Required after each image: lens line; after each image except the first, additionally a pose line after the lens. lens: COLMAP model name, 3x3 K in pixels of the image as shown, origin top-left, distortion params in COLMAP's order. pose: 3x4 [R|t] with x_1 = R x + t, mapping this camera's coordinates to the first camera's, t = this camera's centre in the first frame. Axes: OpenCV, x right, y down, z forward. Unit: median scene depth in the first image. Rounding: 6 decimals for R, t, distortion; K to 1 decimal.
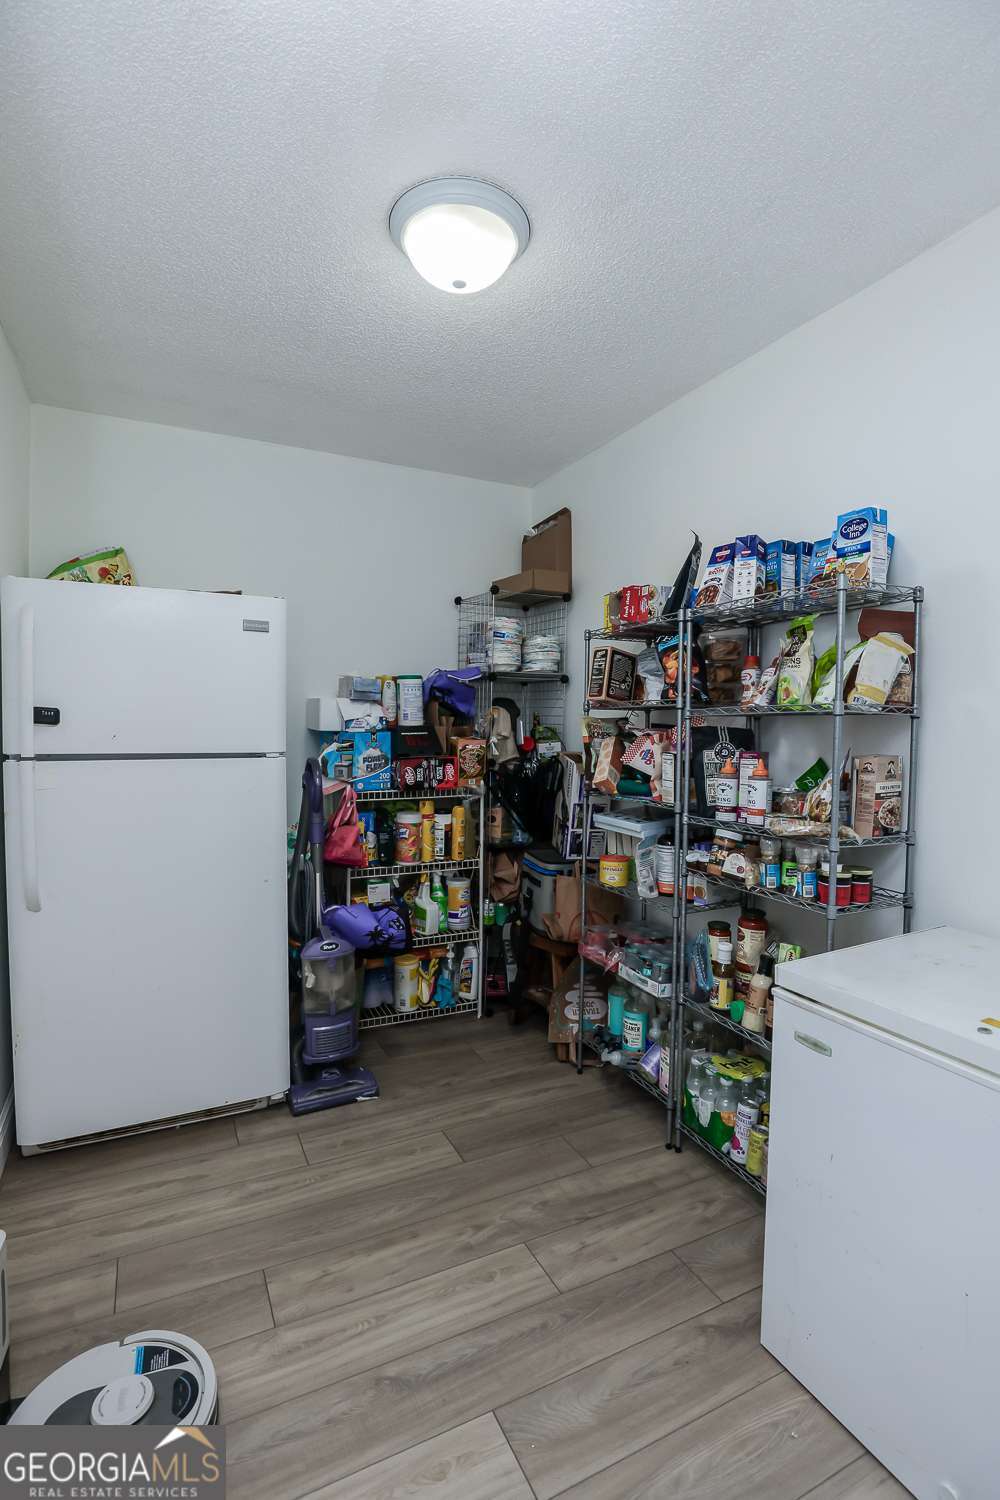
lens RADIAL K [[706.4, 0, 500.4], [0, 706.4, 749.1], [0, 0, 1]] dist [-0.016629, -0.001186]
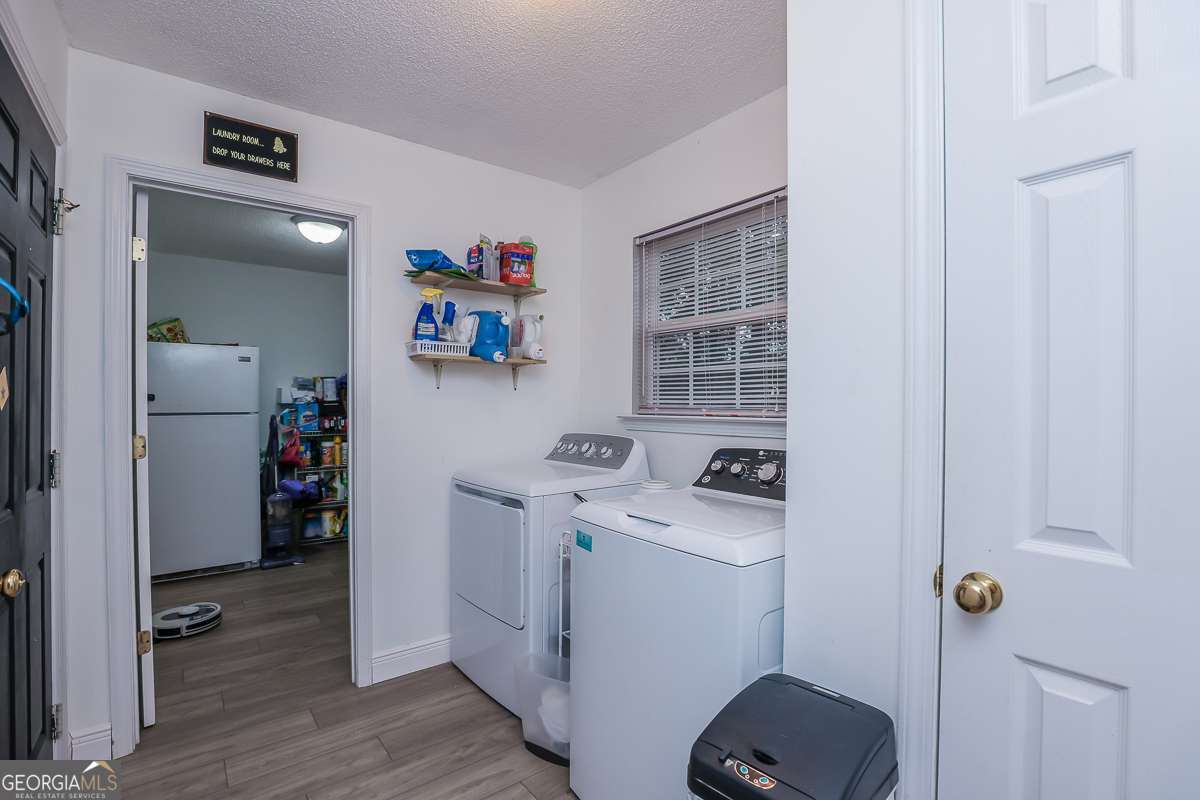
lens RADIAL K [[565.1, 0, 596.9], [0, 565.1, 400.9], [0, 0, 1]] dist [-0.016629, -0.001186]
pose [[0.983996, -0.013013, 0.177716, 0.372847], [0.019245, 0.999257, -0.033388, 0.040550], [-0.177149, 0.036273, 0.983515, -0.822702]]
